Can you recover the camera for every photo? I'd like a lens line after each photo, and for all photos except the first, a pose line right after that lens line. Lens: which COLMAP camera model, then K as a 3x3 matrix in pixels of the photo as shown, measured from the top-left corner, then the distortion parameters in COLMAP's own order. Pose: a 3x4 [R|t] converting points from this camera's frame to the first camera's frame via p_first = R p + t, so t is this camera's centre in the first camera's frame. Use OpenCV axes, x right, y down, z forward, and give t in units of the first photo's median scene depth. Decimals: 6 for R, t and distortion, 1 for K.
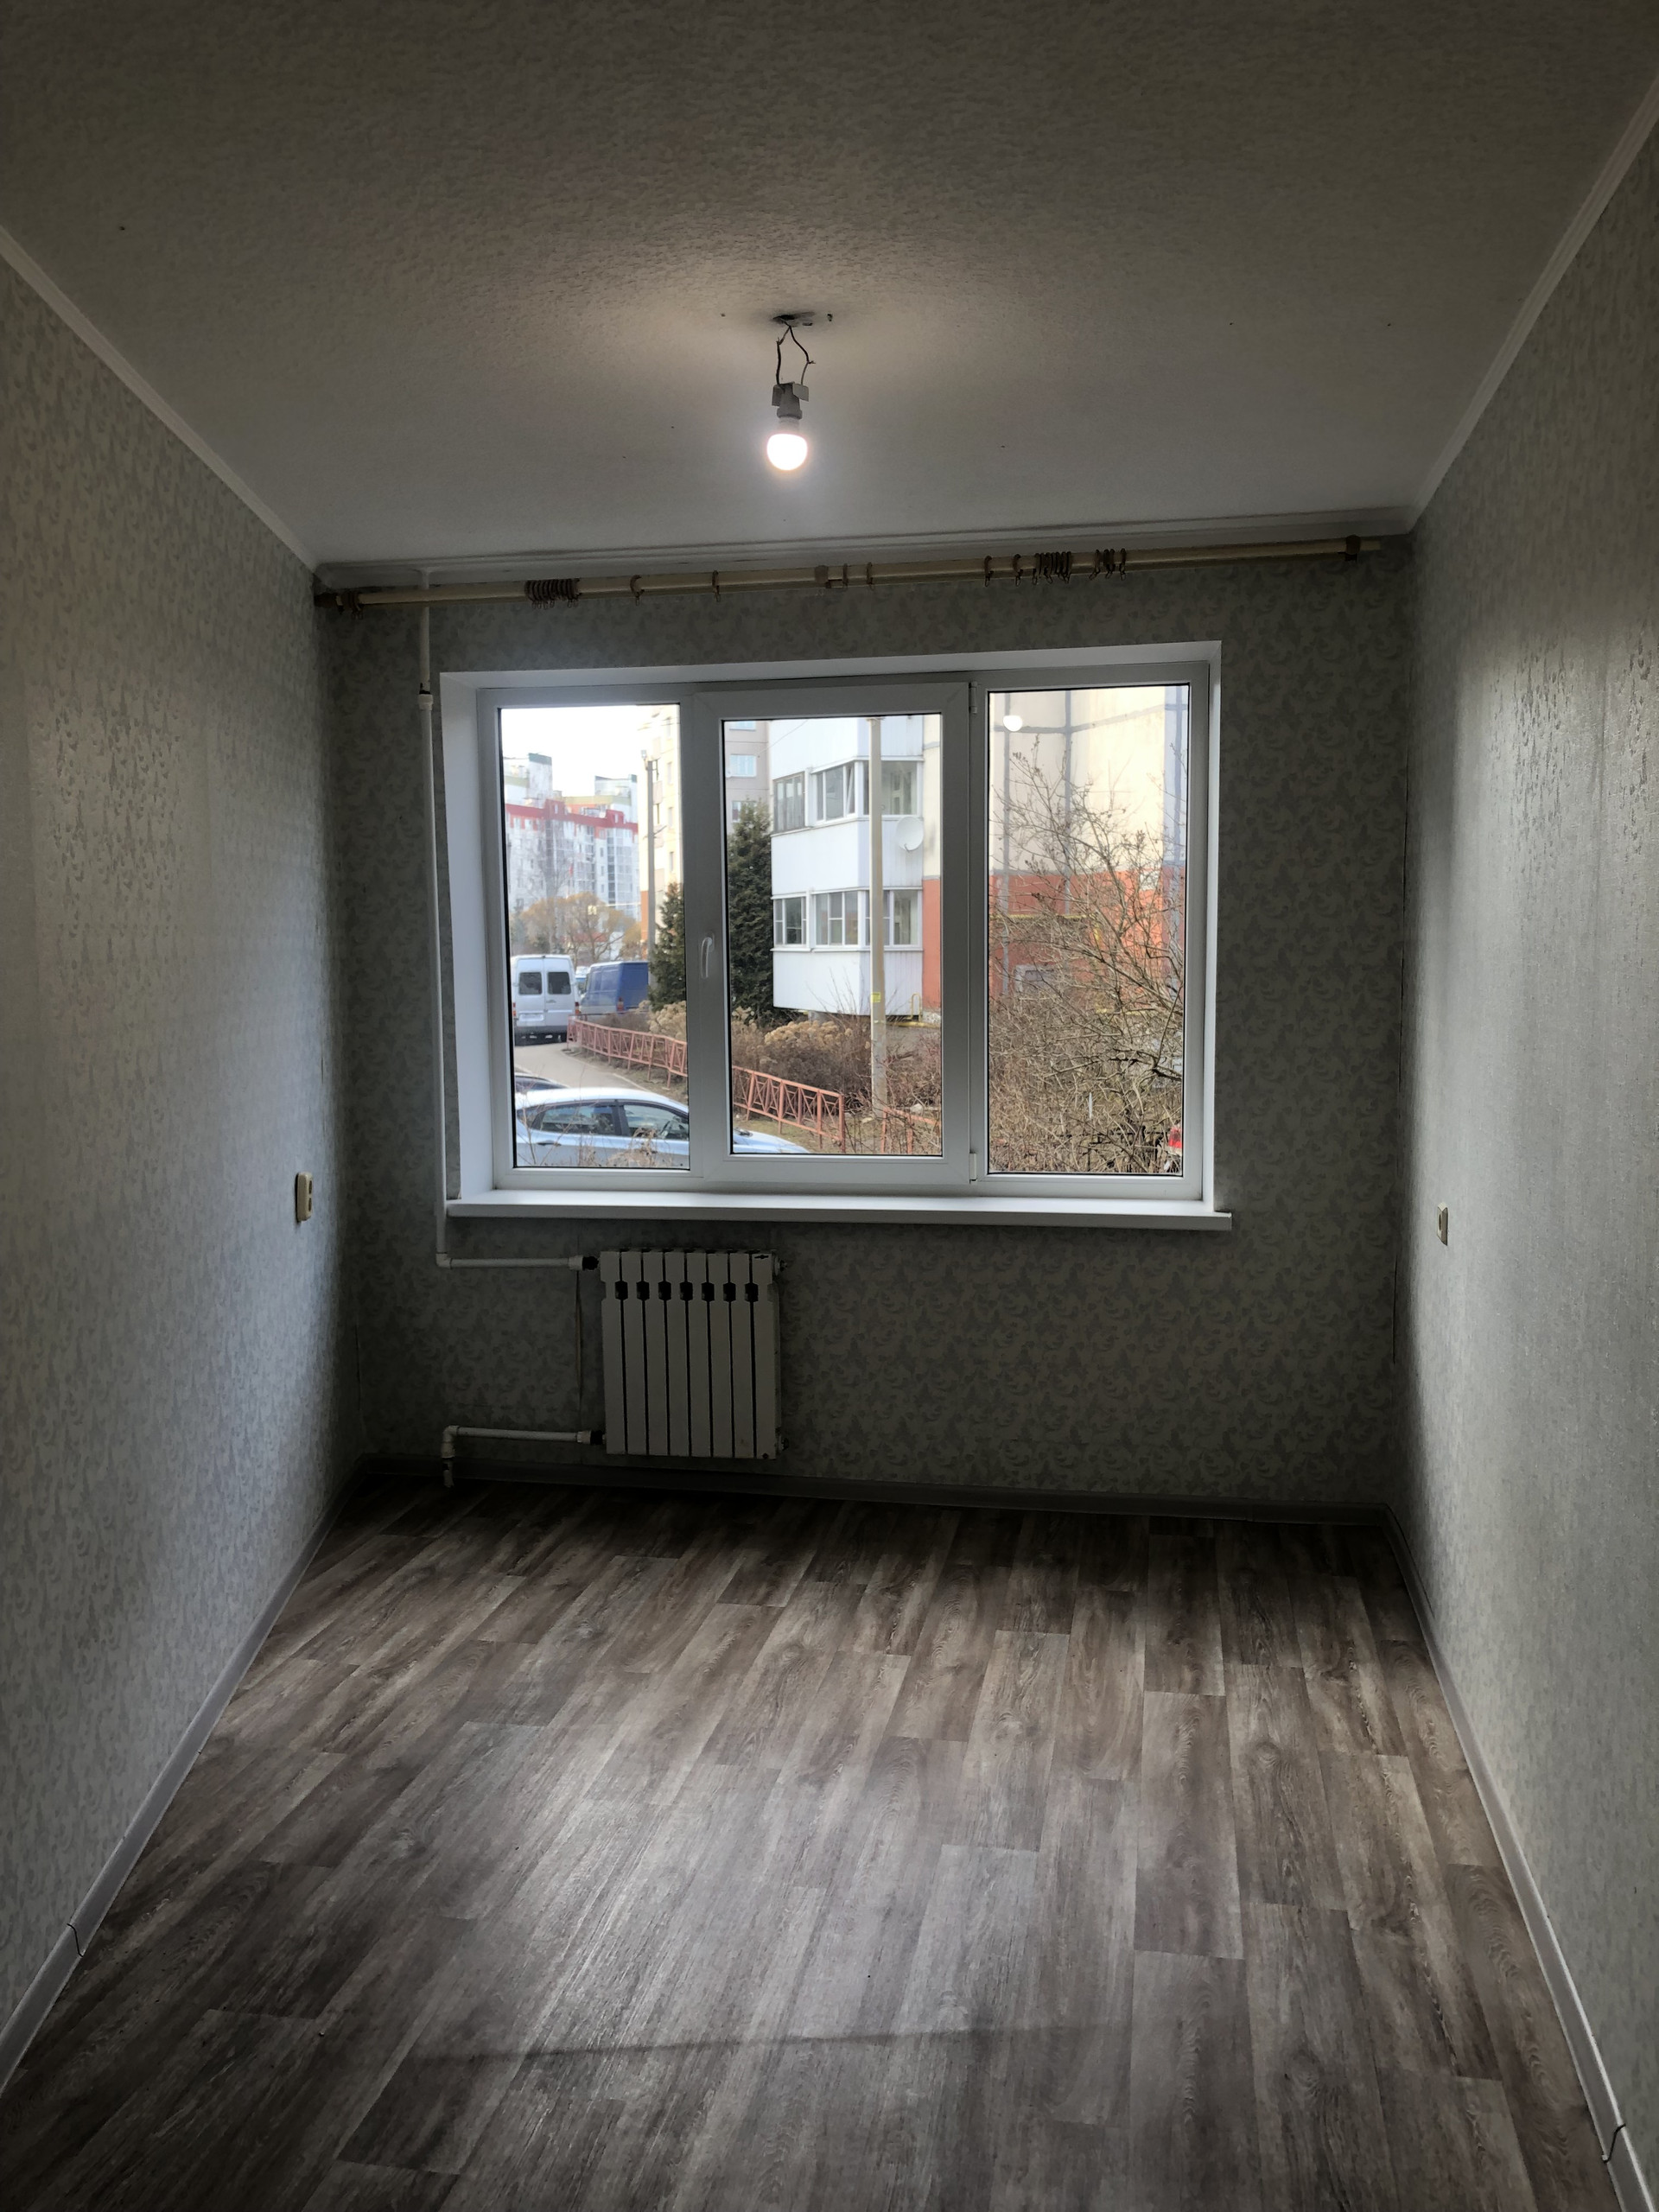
lens RADIAL K [[1862.9, 0, 829.5], [0, 1862.9, 1106.0], [0, 0, 1]] dist [0.002379, -0.011860]
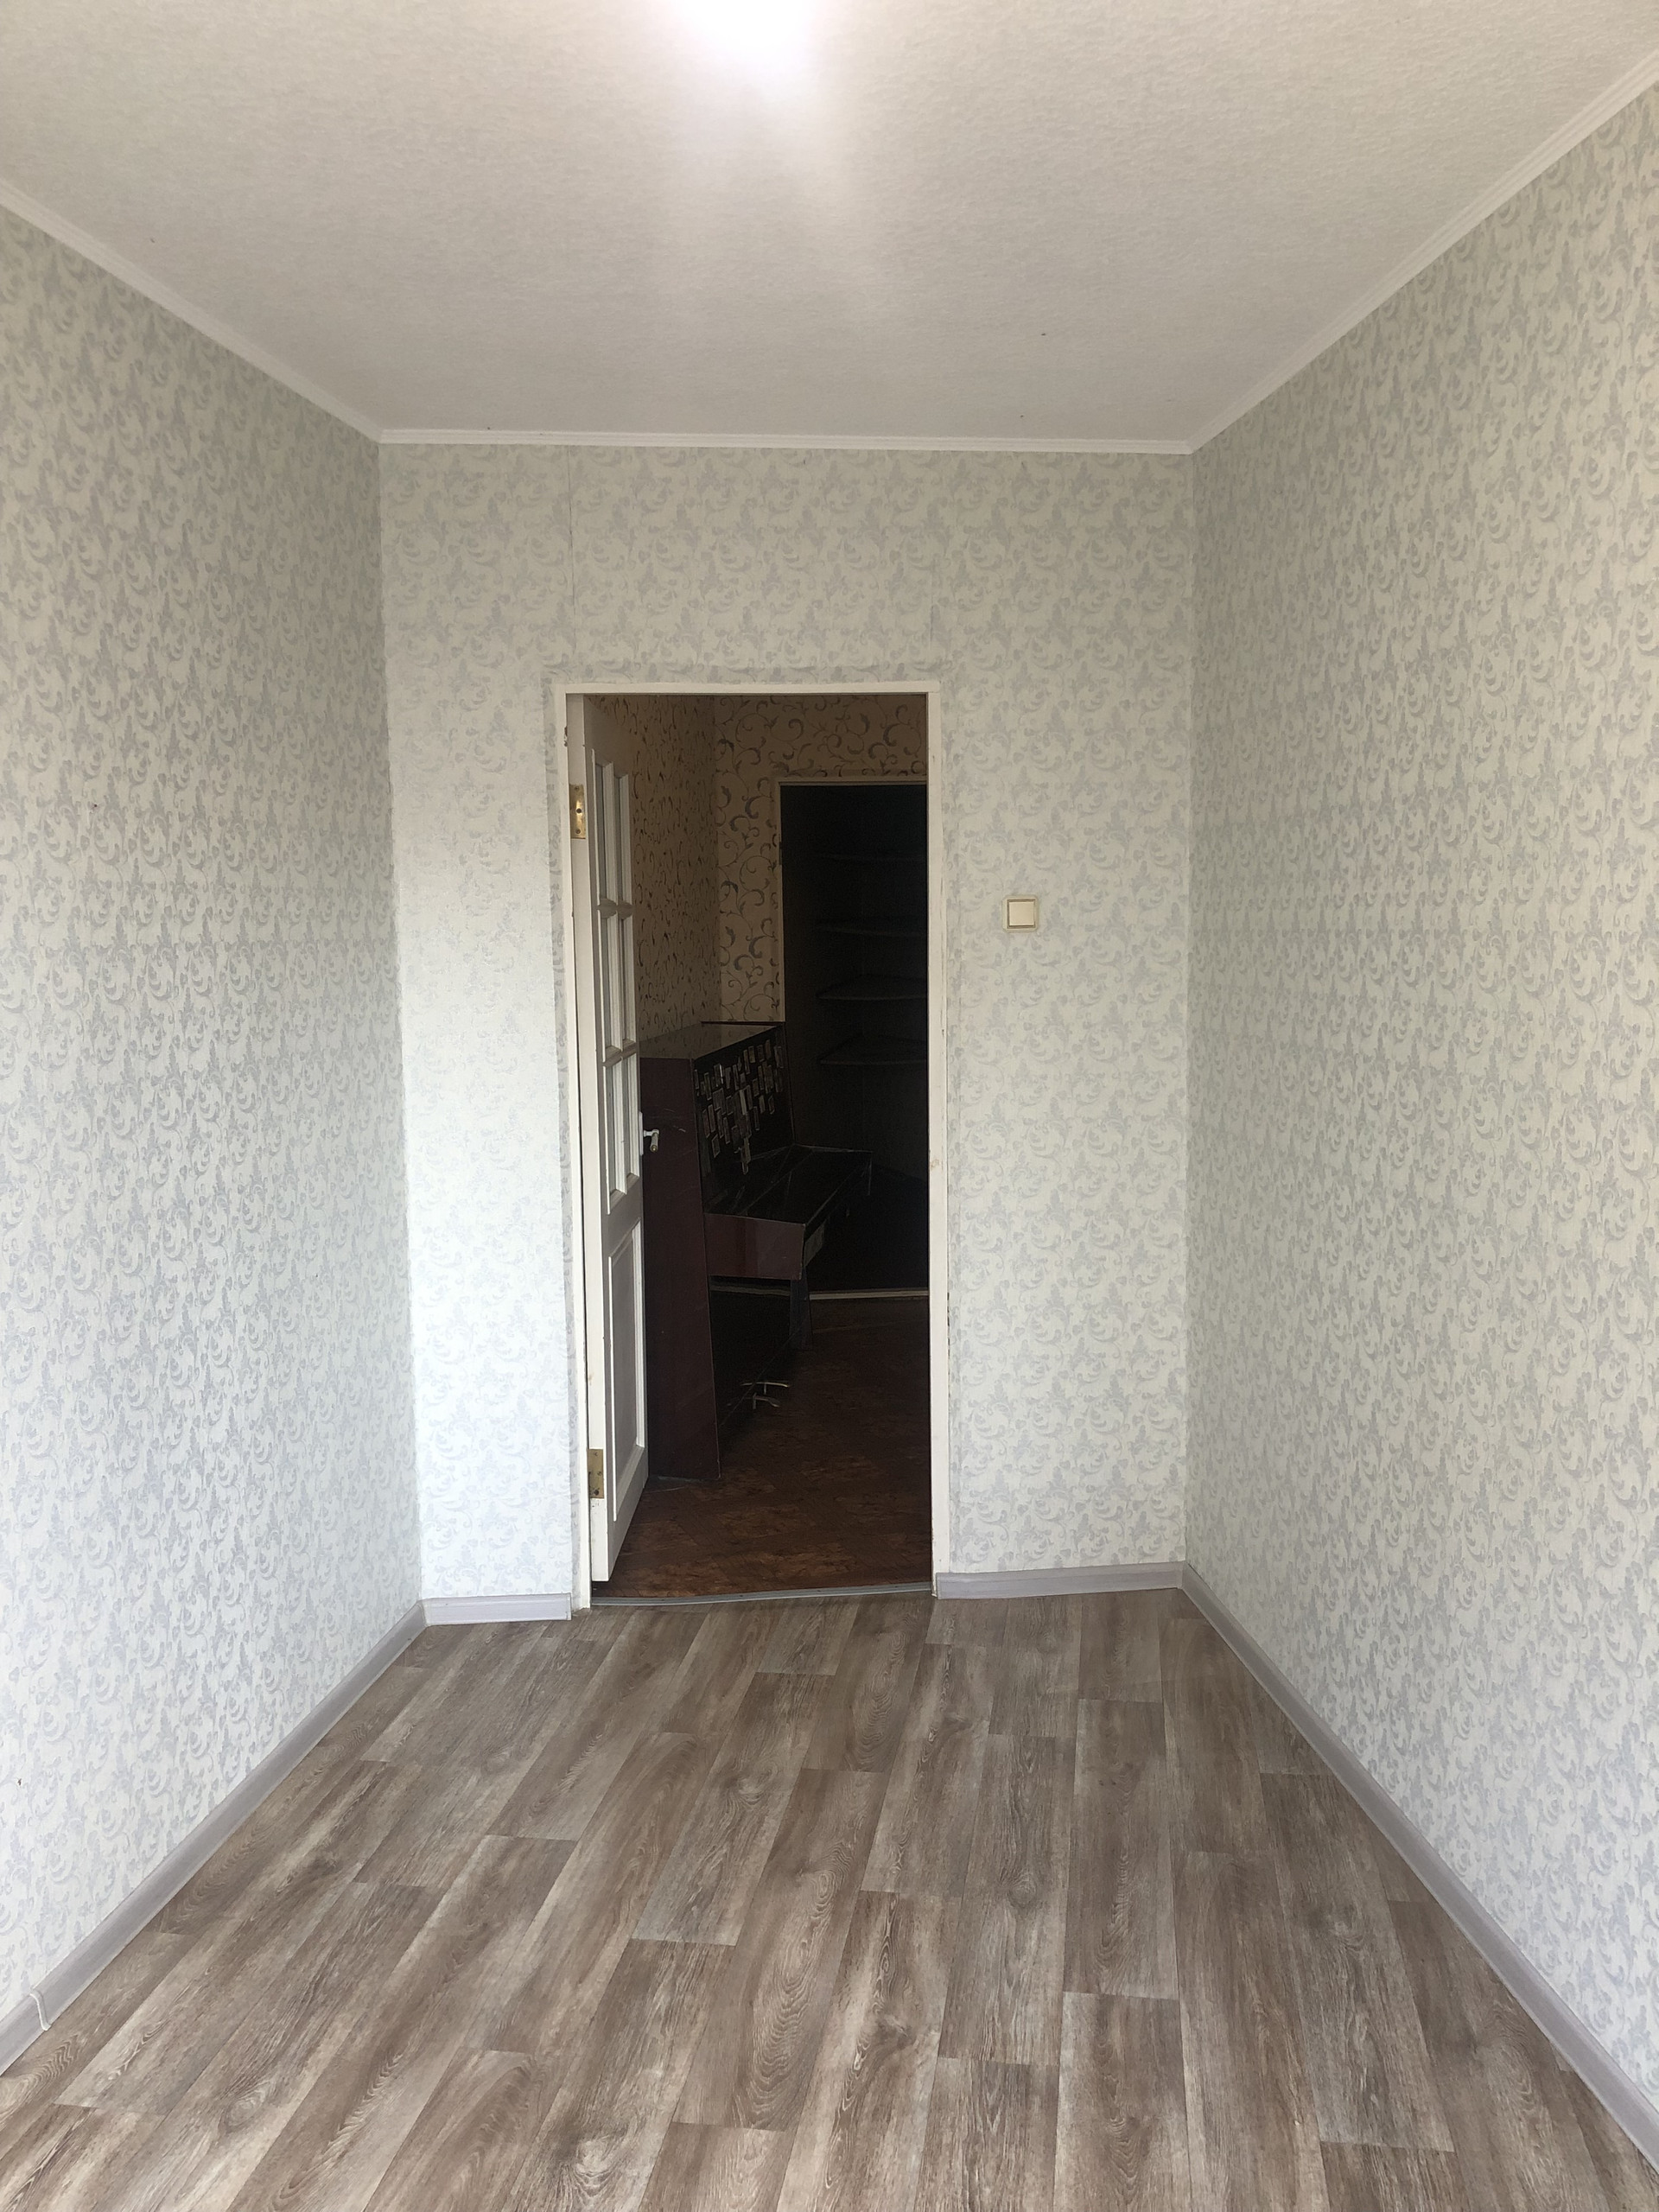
lens RADIAL K [[1862.9, 0, 829.5], [0, 1862.9, 1106.0], [0, 0, 1]] dist [0.002379, -0.011860]
pose [[-0.998201, 0.055758, -0.022019, 0.295608], [0.050732, 0.981376, 0.185277, -0.145604], [0.031940, 0.183827, -0.982440, 1.616277]]
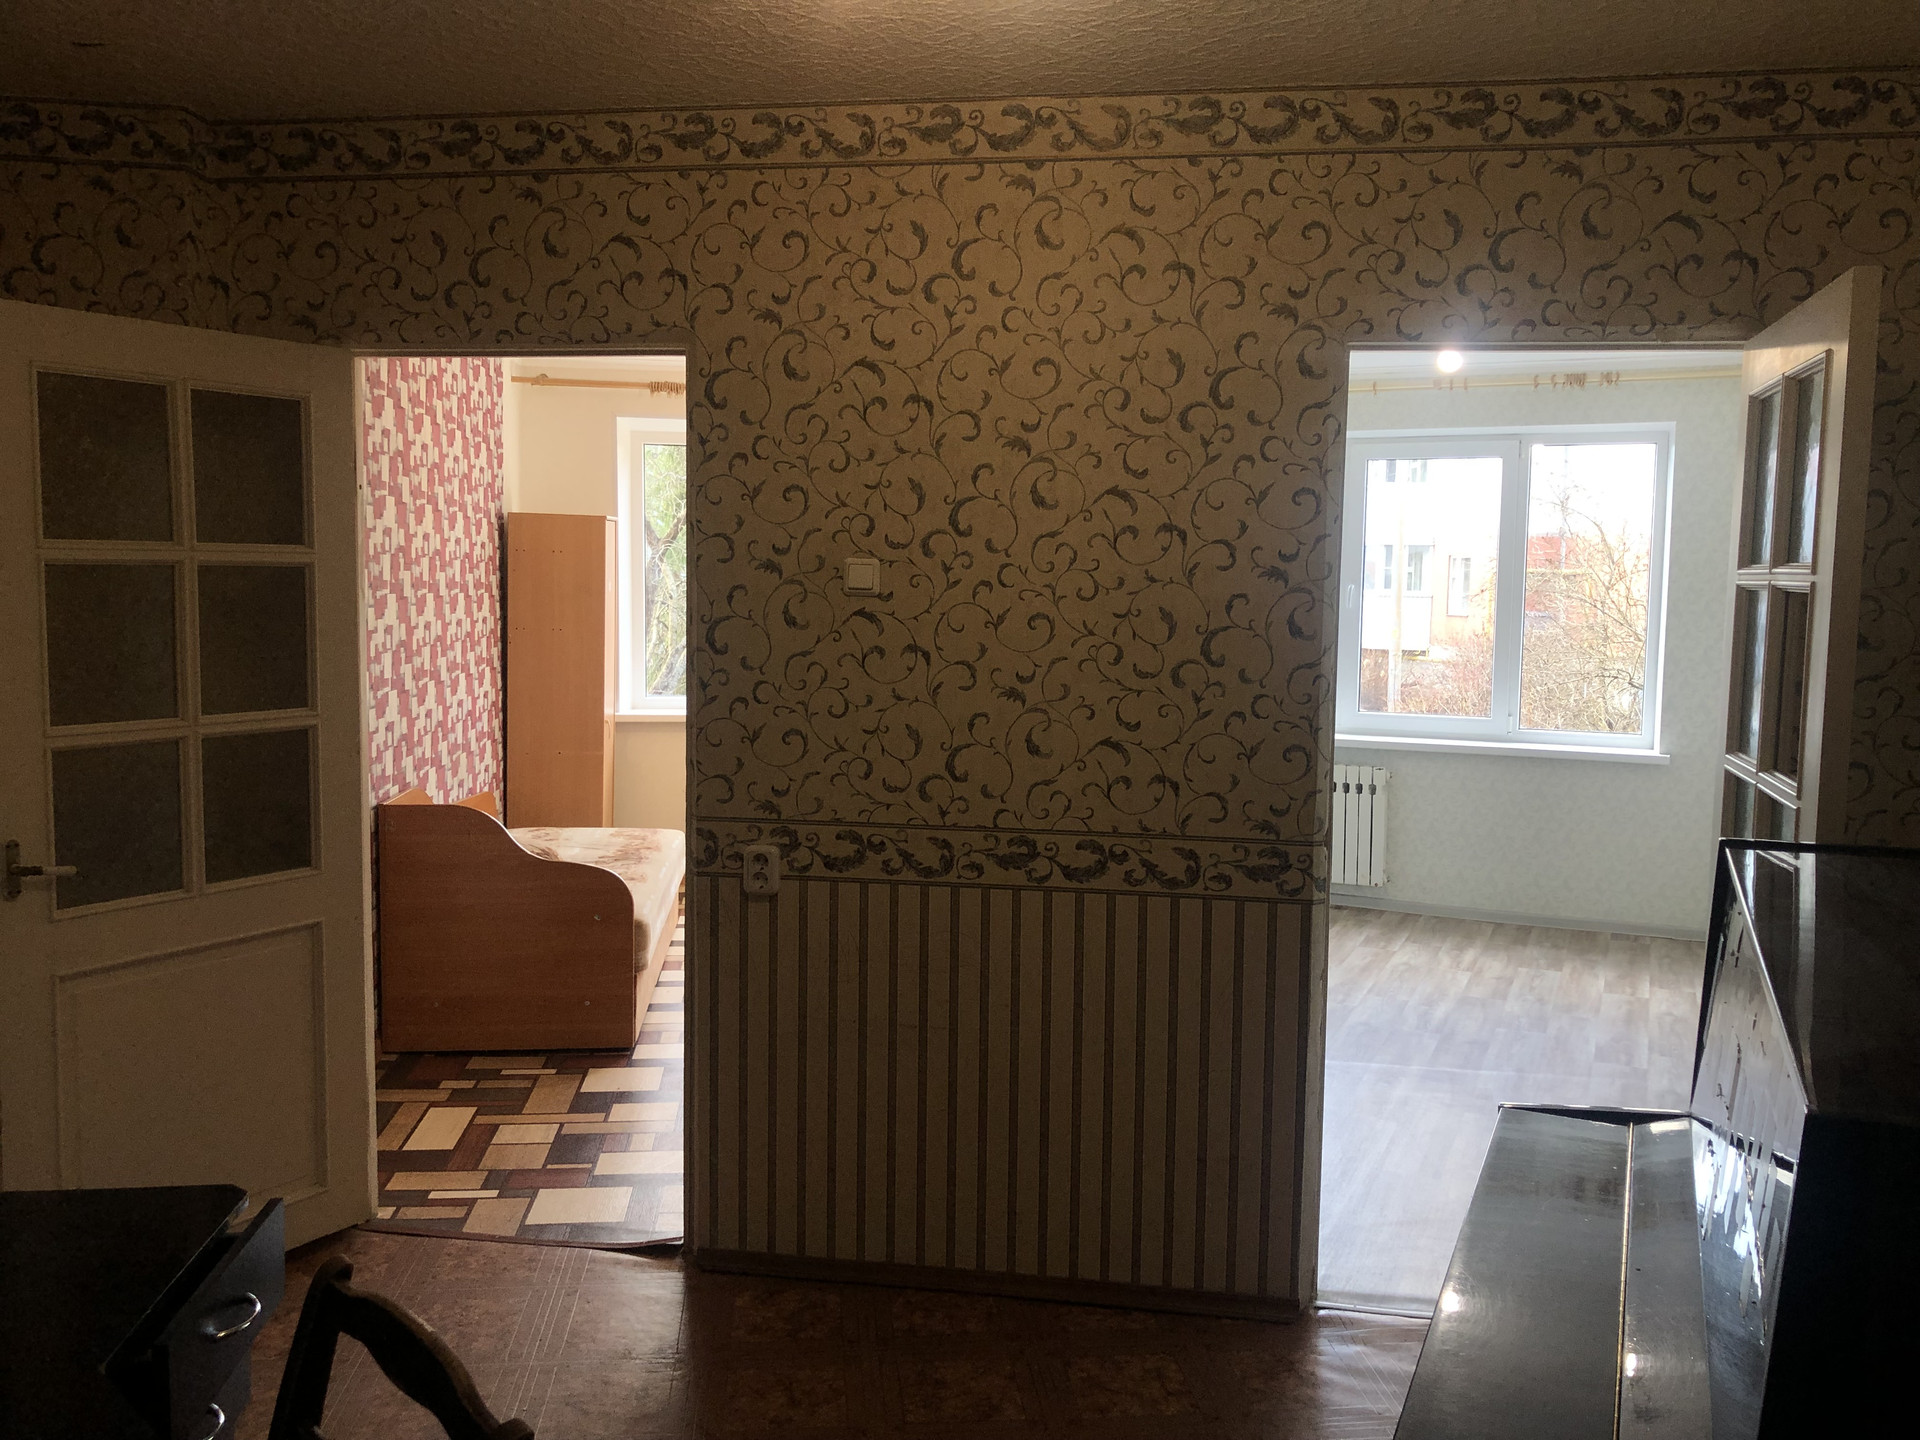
lens RADIAL K [[1617.0, 0, 960.0], [0, 1617.0, 720.0], [0, 0, 1]] dist [0.002379, -0.011860]
pose [[0.974168, 0.042434, -0.221800, -0.117681], [-0.043166, 0.999067, 0.001550, 0.068646], [0.221659, 0.008064, 0.975091, -0.767607]]
